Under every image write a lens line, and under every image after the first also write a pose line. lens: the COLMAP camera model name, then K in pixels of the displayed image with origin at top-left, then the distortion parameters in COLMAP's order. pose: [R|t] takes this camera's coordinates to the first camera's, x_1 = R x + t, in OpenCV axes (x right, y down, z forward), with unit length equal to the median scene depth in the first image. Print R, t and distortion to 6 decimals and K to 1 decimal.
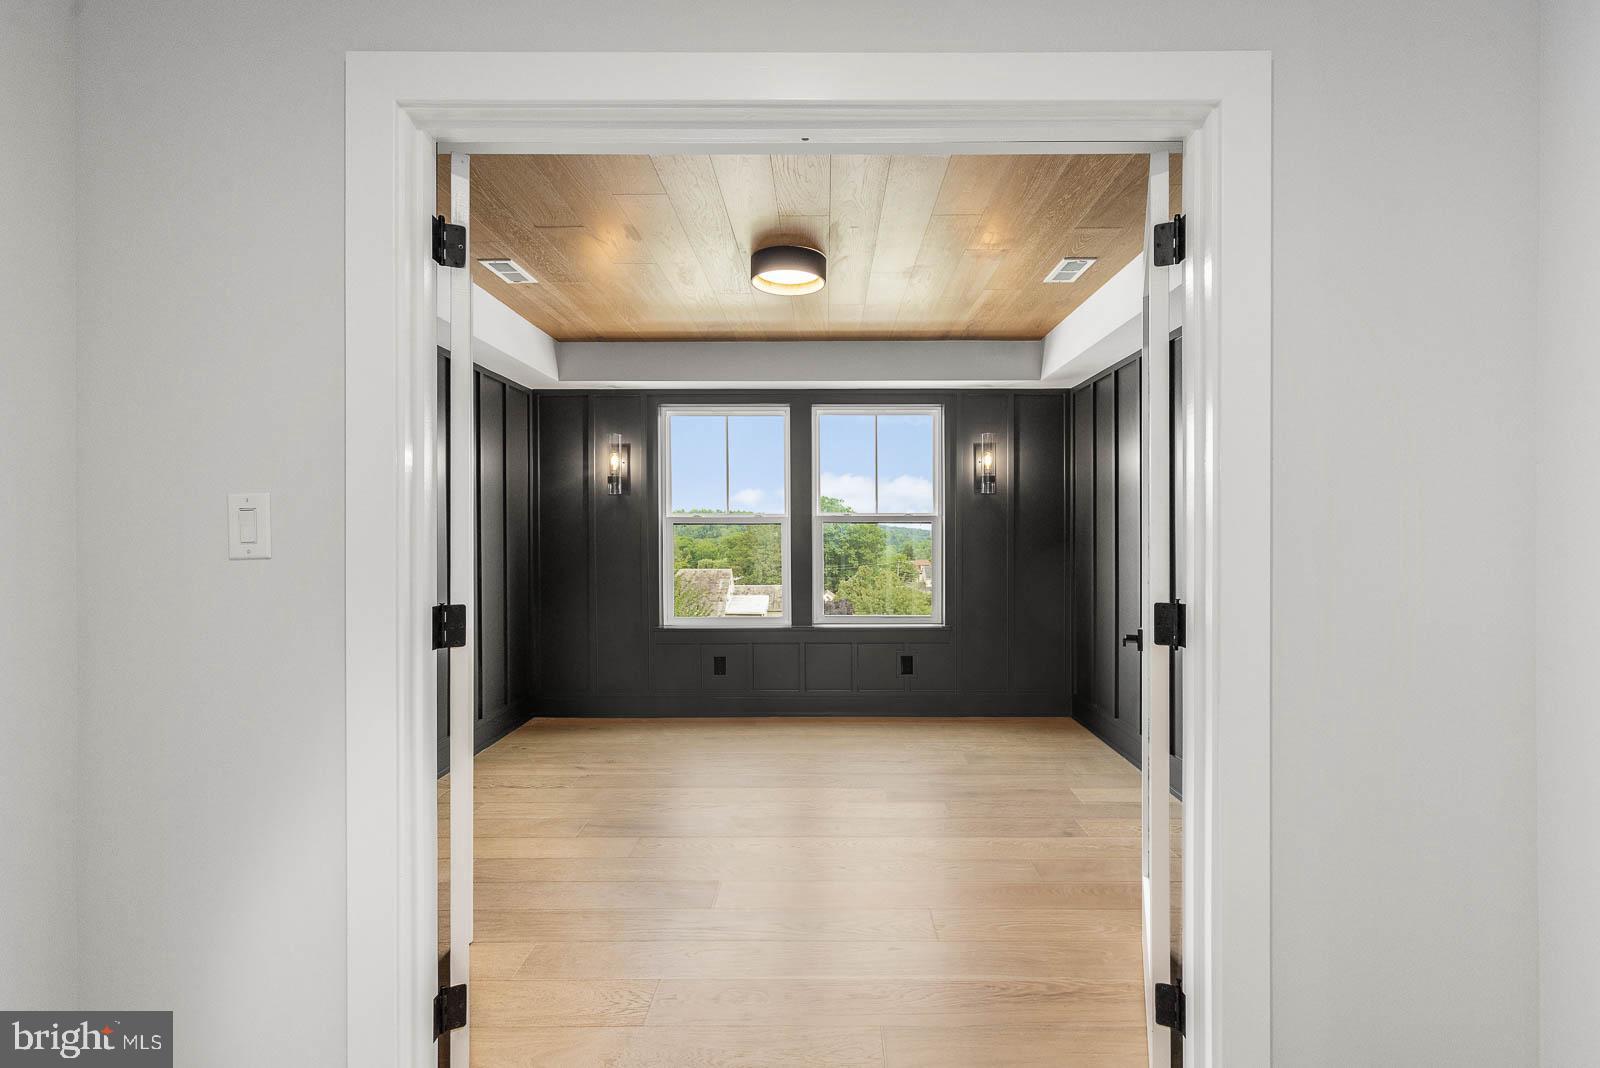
lens RADIAL K [[741.4, 0, 808.1], [0, 741.4, 503.3], [0, 0, 1]] dist [0.010303, 0.000182]
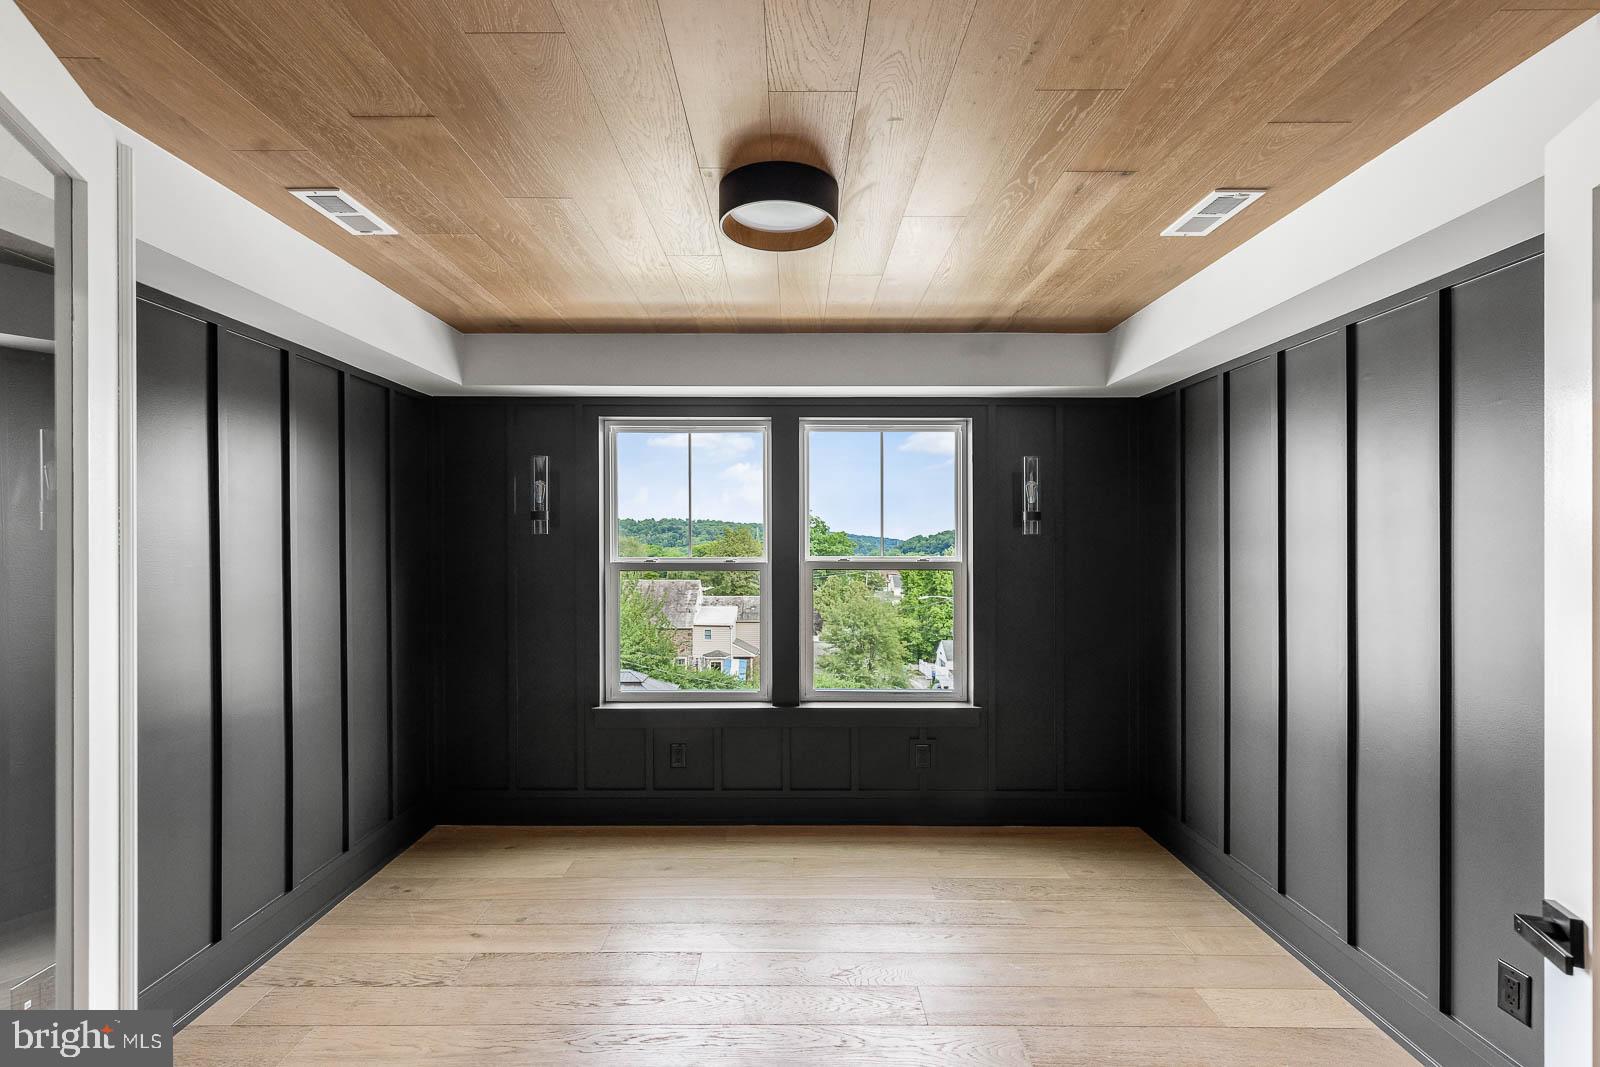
lens RADIAL K [[734.2, 0, 799.1], [0, 734.2, 512.1], [0, 0, 1]] dist [0.016693, 0.000013]
pose [[0.999513, -0.002058, 0.031143, -0.021615], [0.002064, 0.999998, -0.000147, -0.039311], [-0.031143, 0.000211, 0.999515, 0.271995]]
